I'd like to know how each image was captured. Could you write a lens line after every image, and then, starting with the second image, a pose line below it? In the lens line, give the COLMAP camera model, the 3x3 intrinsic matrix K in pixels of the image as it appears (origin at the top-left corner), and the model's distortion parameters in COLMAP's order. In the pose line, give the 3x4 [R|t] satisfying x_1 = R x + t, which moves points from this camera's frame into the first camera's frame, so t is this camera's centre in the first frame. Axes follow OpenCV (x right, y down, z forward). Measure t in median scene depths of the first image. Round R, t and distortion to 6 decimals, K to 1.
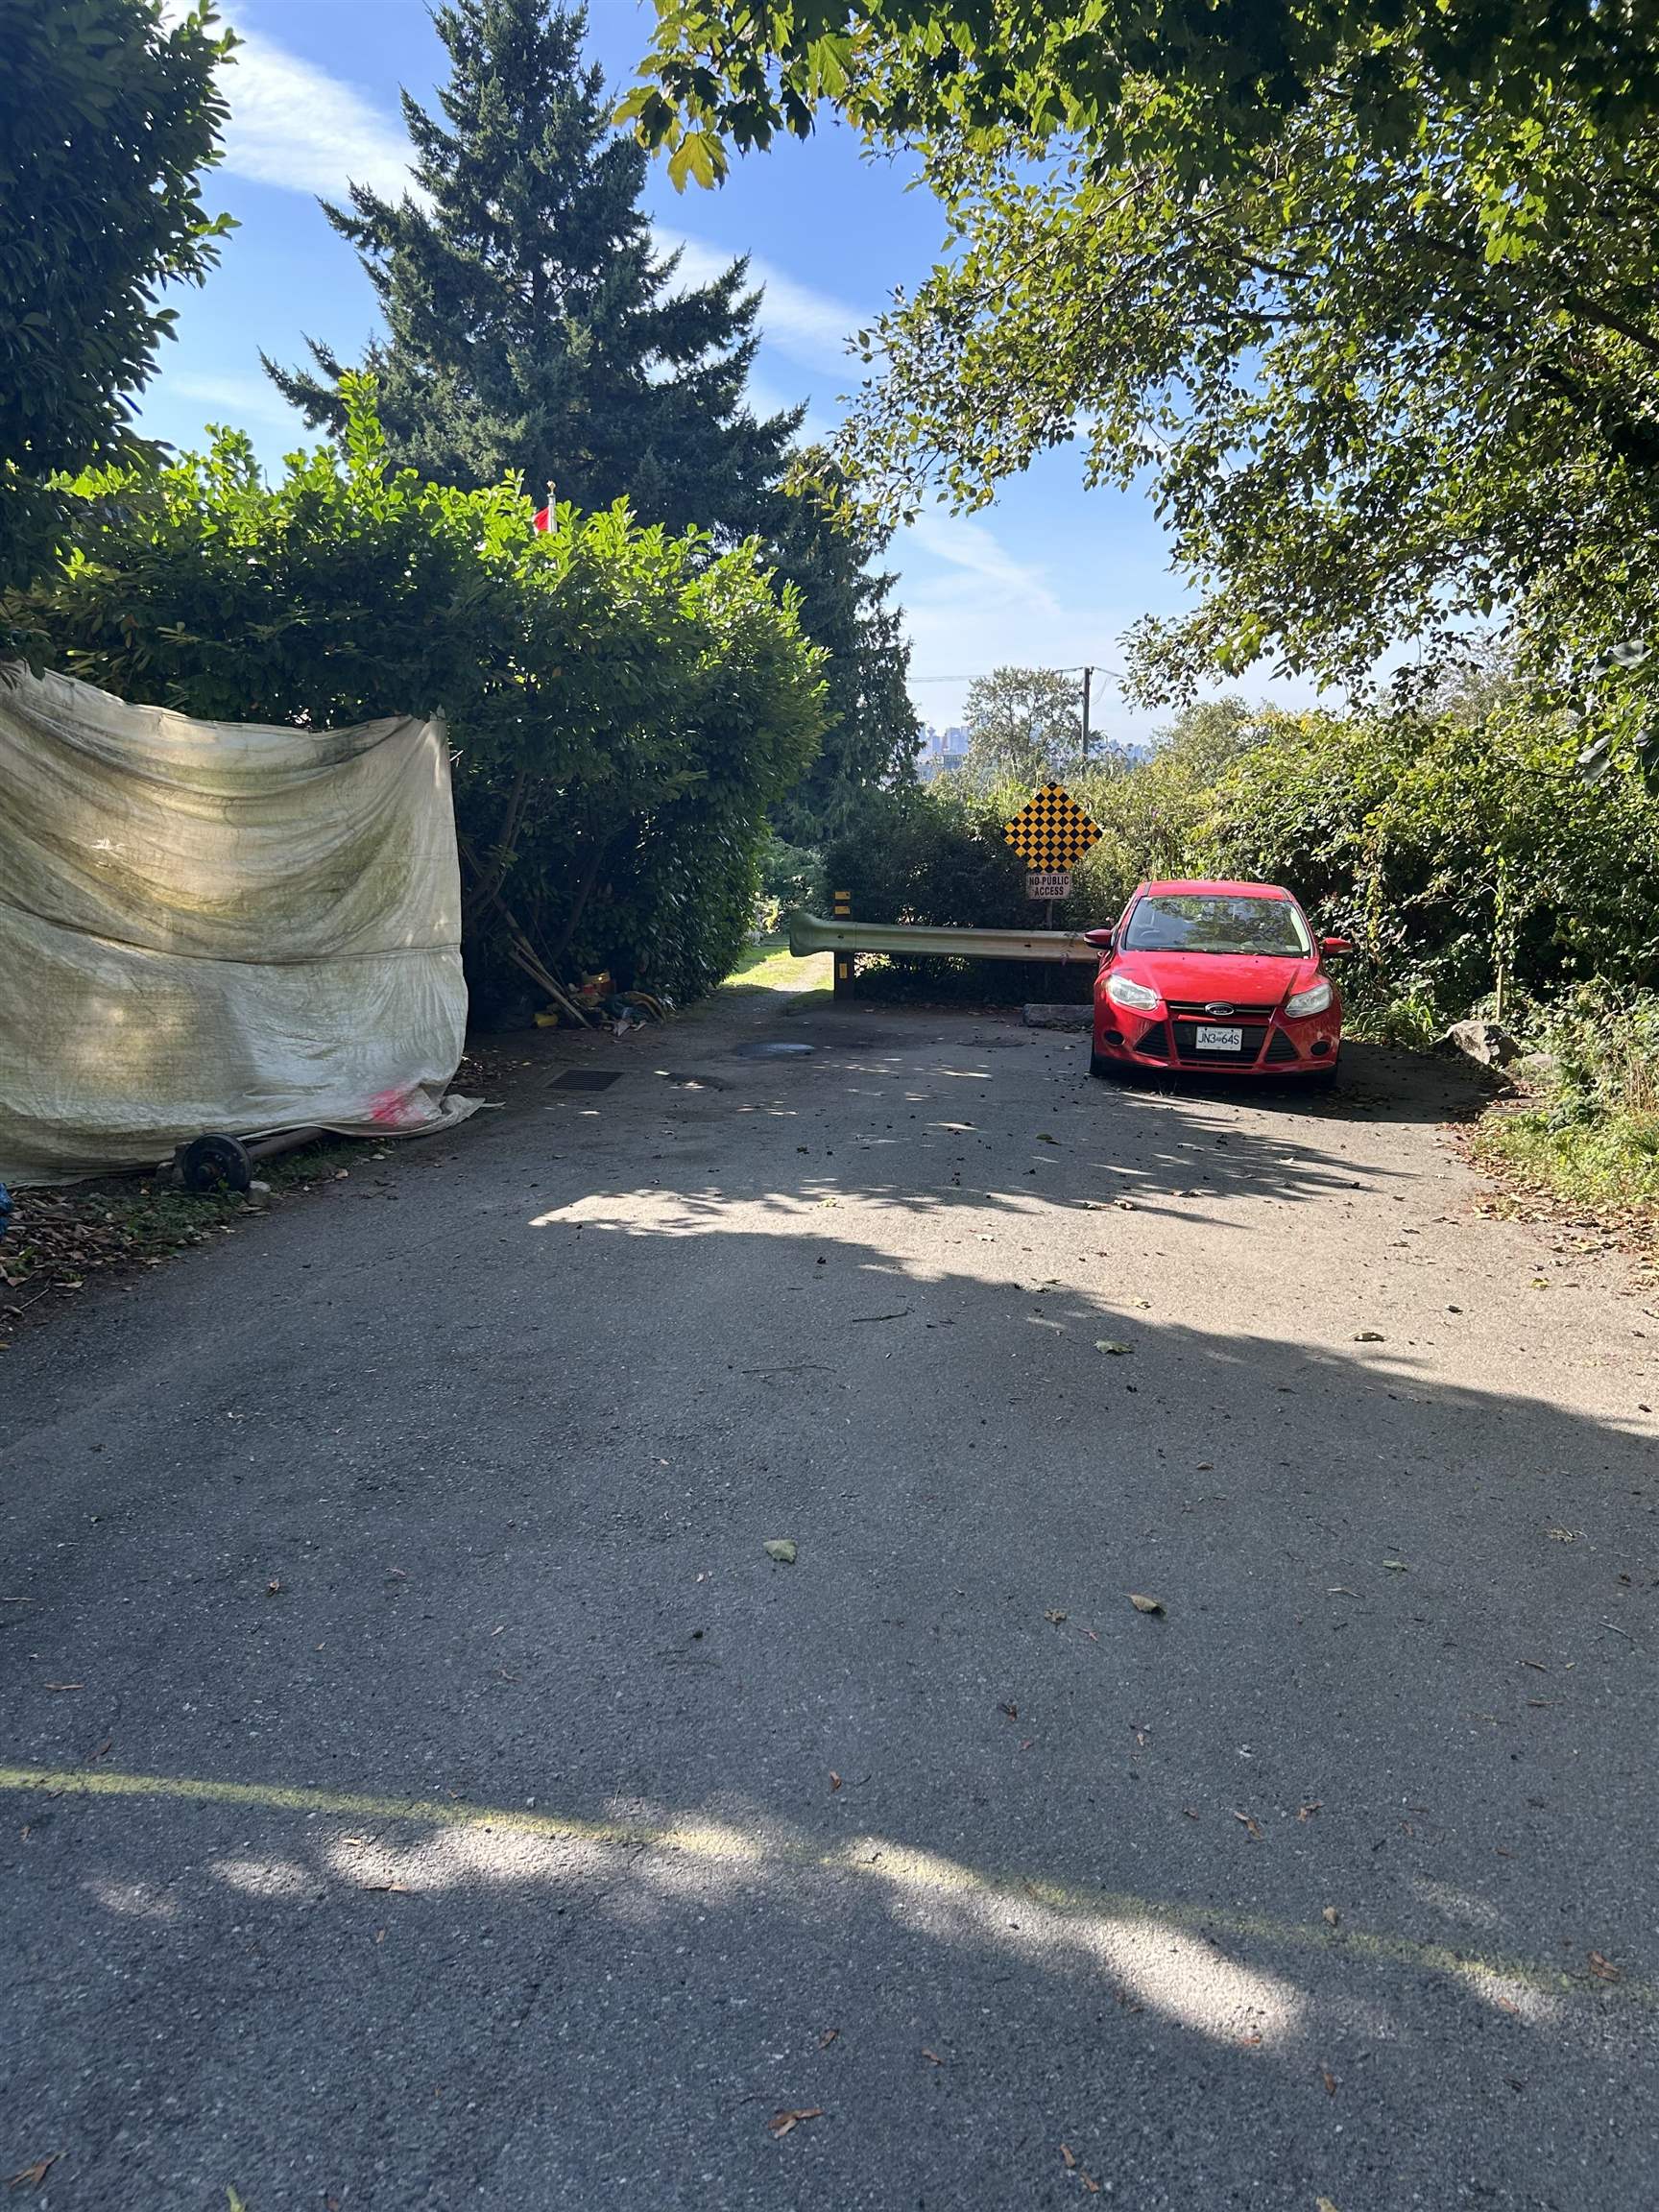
lens RADIAL K [[1690.7, 0, 829.9], [0, 1690.7, 1141.8], [0, 0, 1]] dist [0.005082, -0.005020]
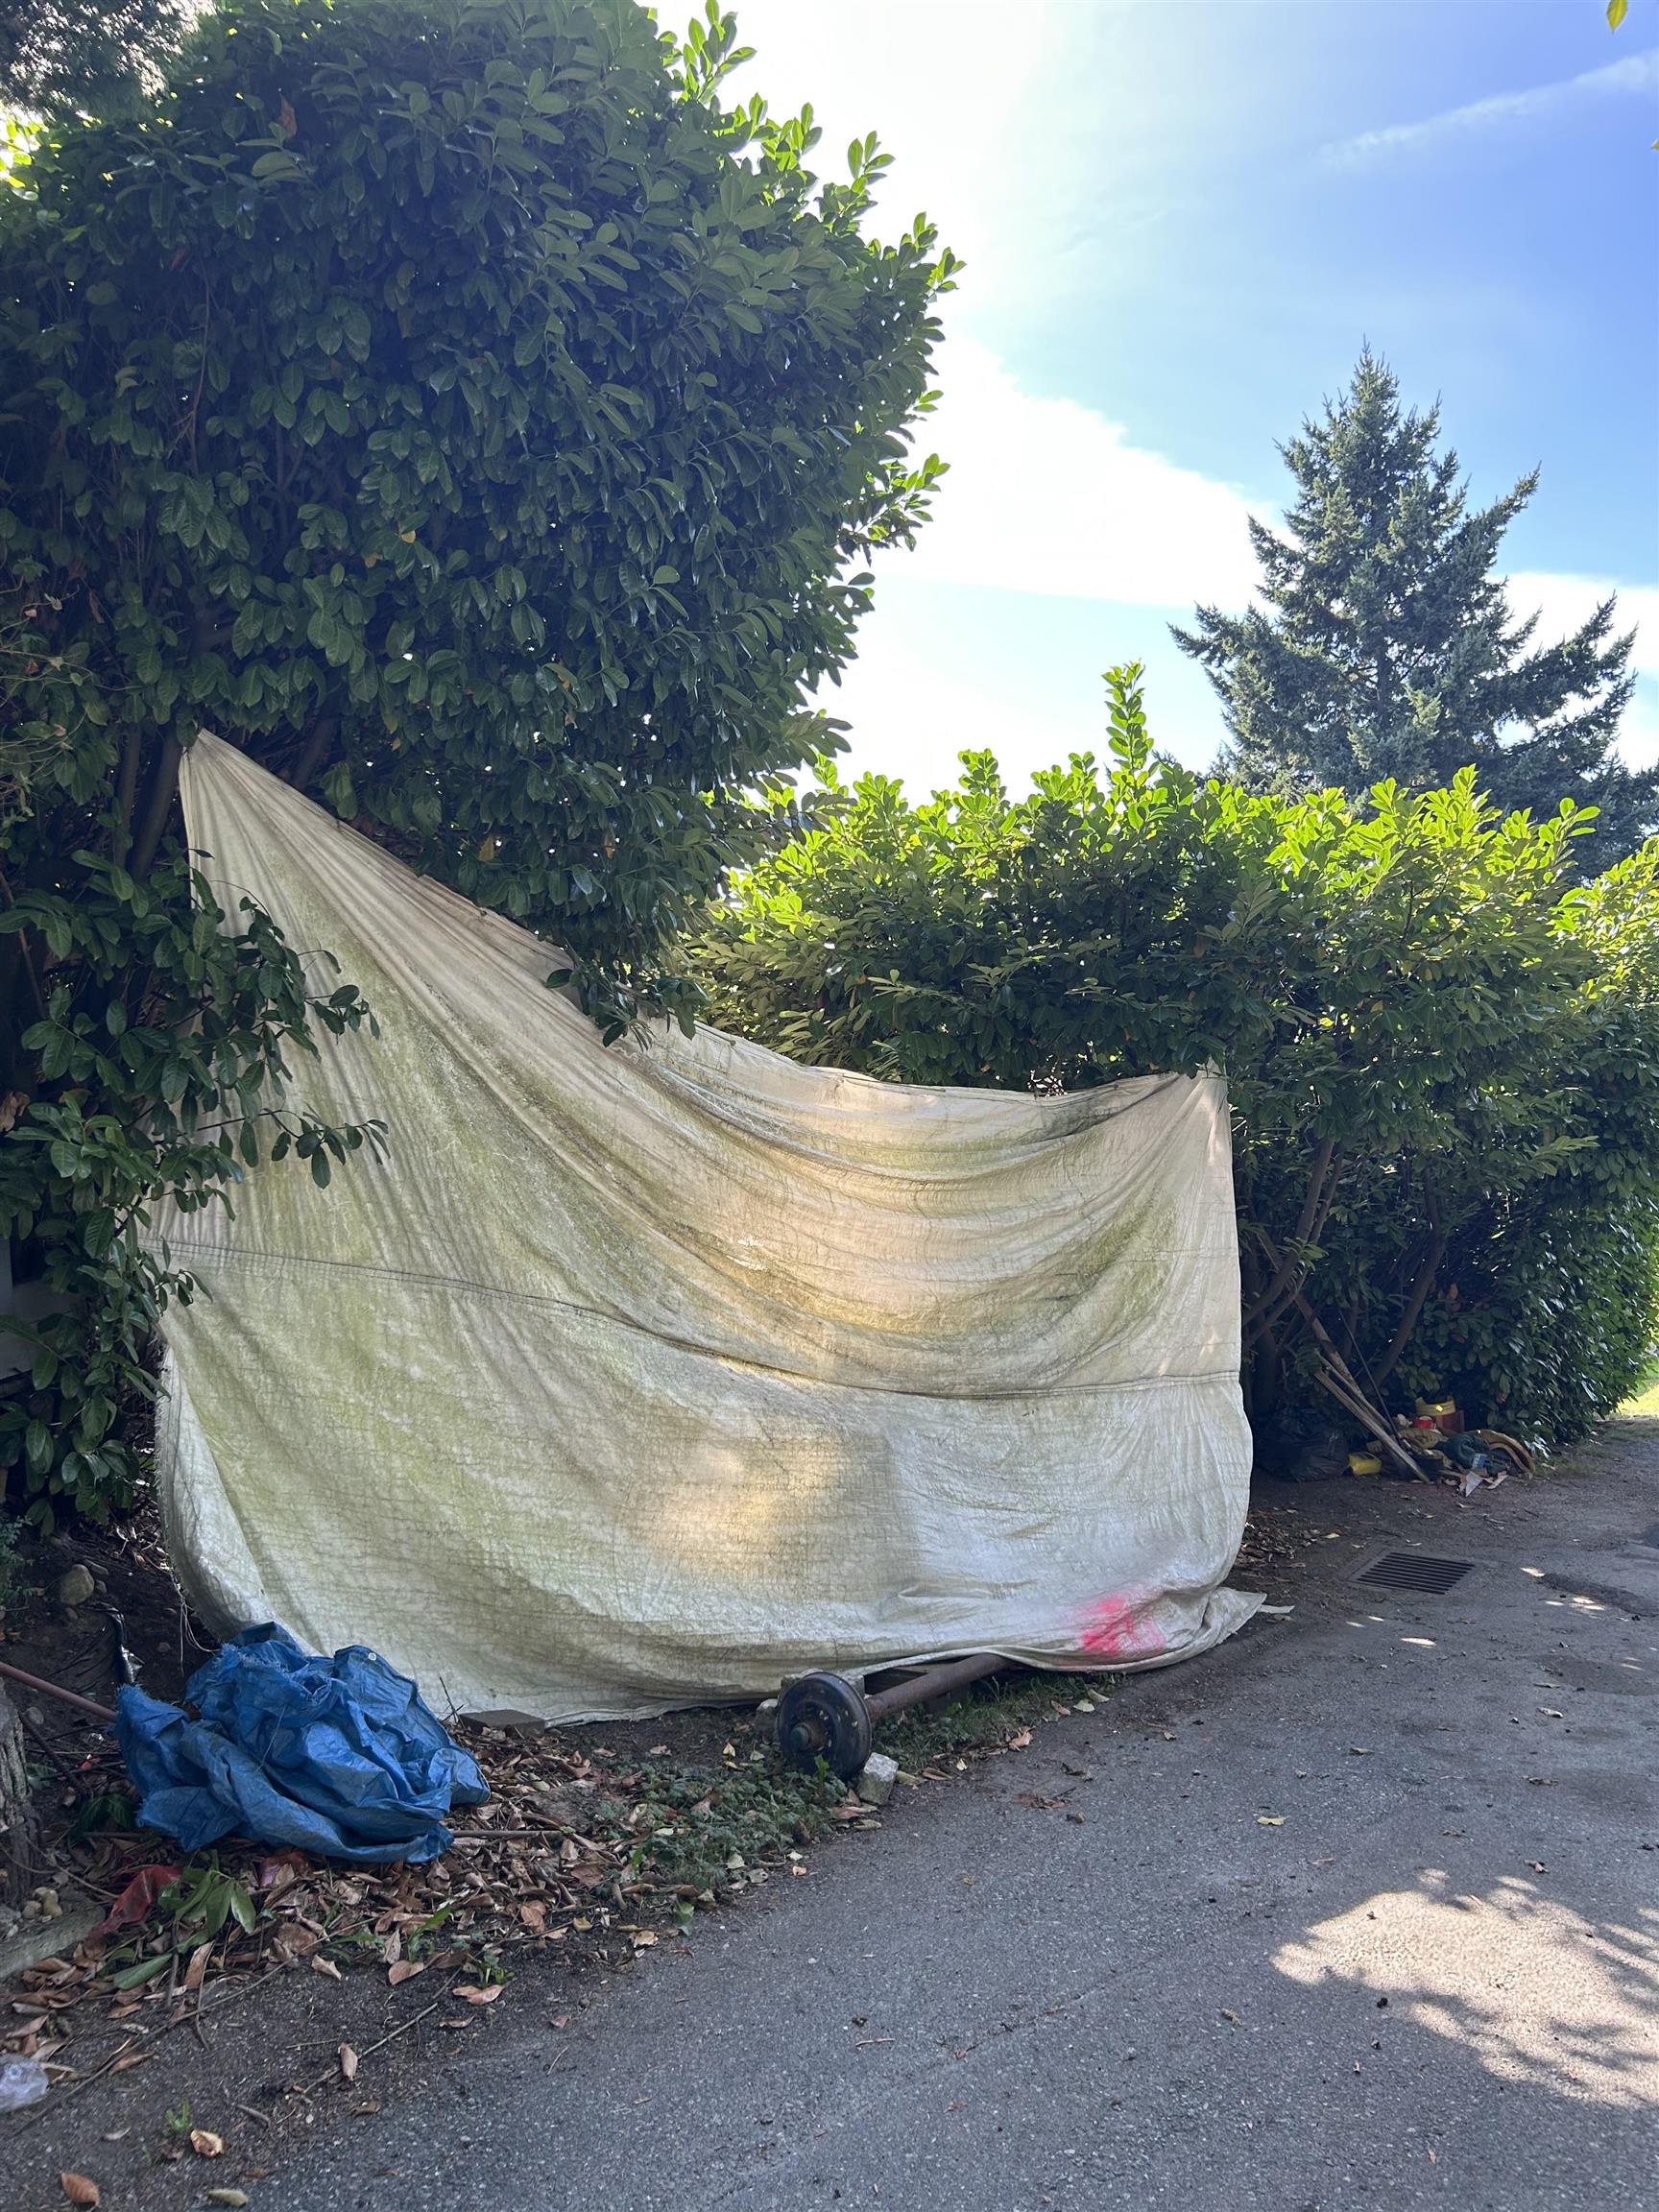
lens RADIAL K [[1670.1, 0, 829.5], [0, 1670.1, 1106.0], [0, 0, 1]] dist [0.045607, -0.064616]
pose [[0.884337, -0.030095, -0.465879, -0.024573], [-0.083352, 0.971708, -0.220990, -0.040983], [0.459349, 0.234262, 0.856808, 0.205432]]
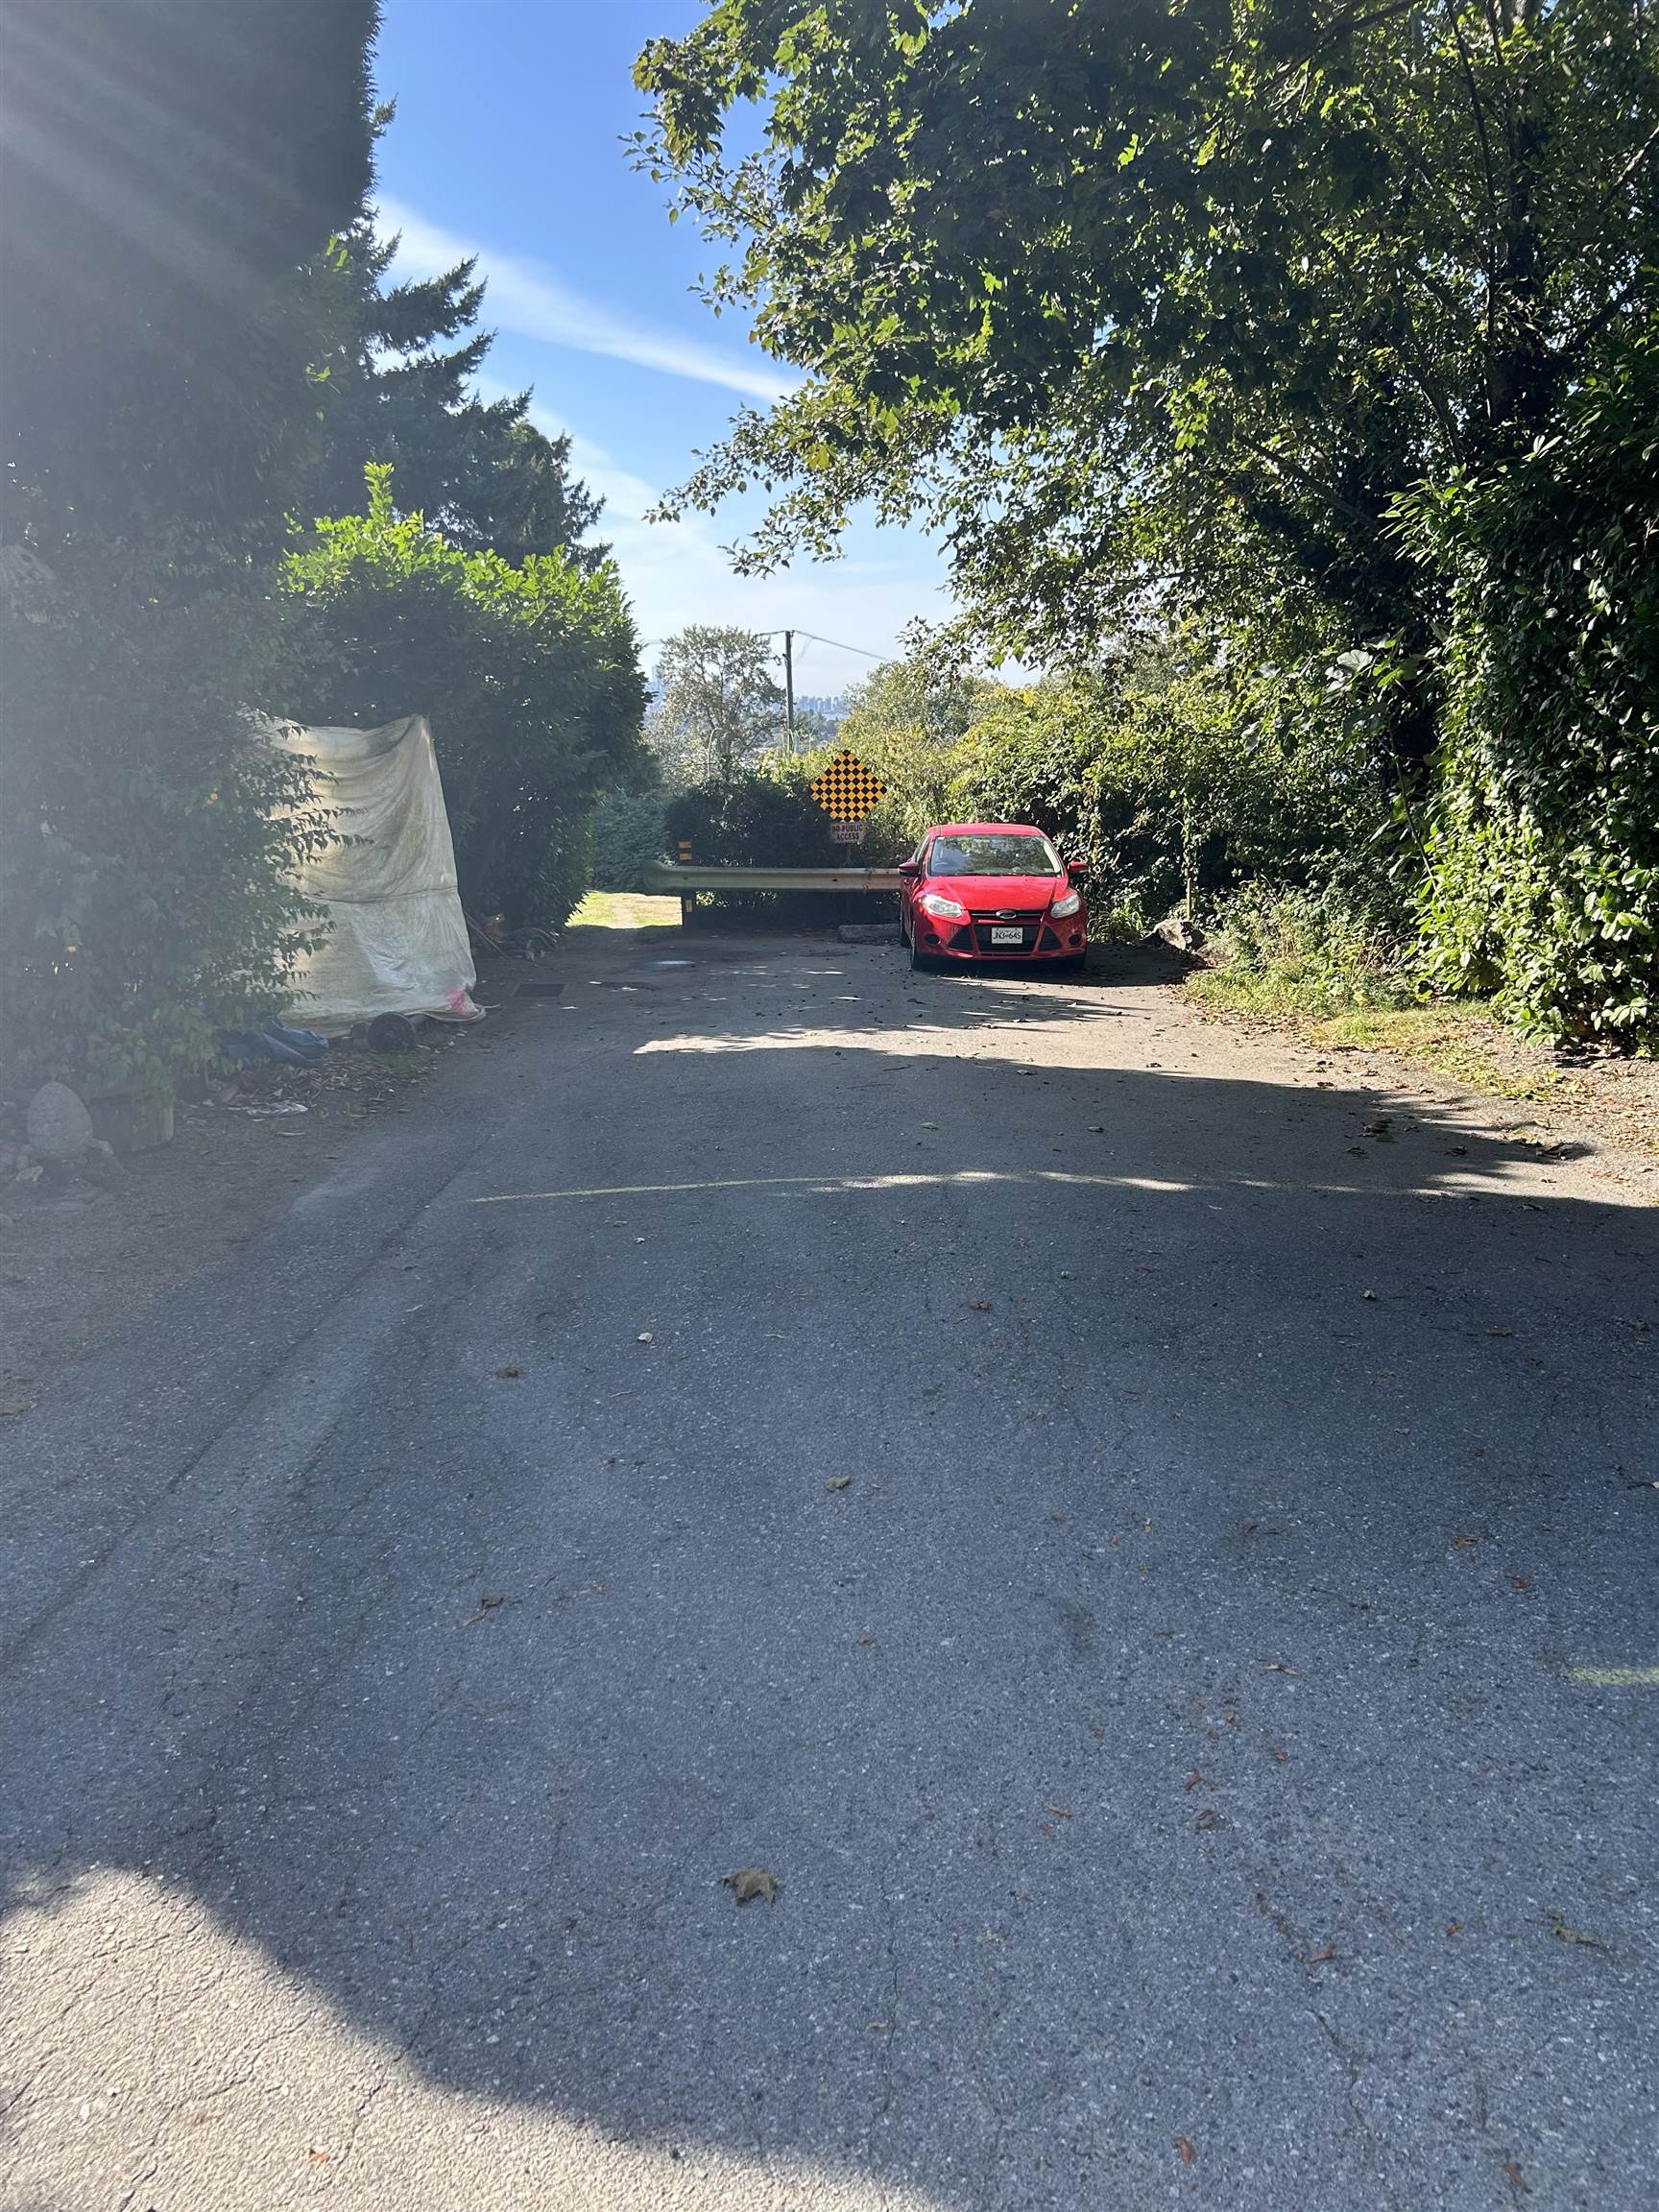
lens RADIAL K [[1682.3, 0, 834.5], [0, 1682.3, 1186.3], [0, 0, 1]] dist [0.080095, -0.225056]
pose [[0.981261, -0.069113, 0.179862, -0.141452], [0.059903, 0.996624, 0.056150, 0.047474], [-0.183135, -0.044323, 0.982088, -0.289518]]
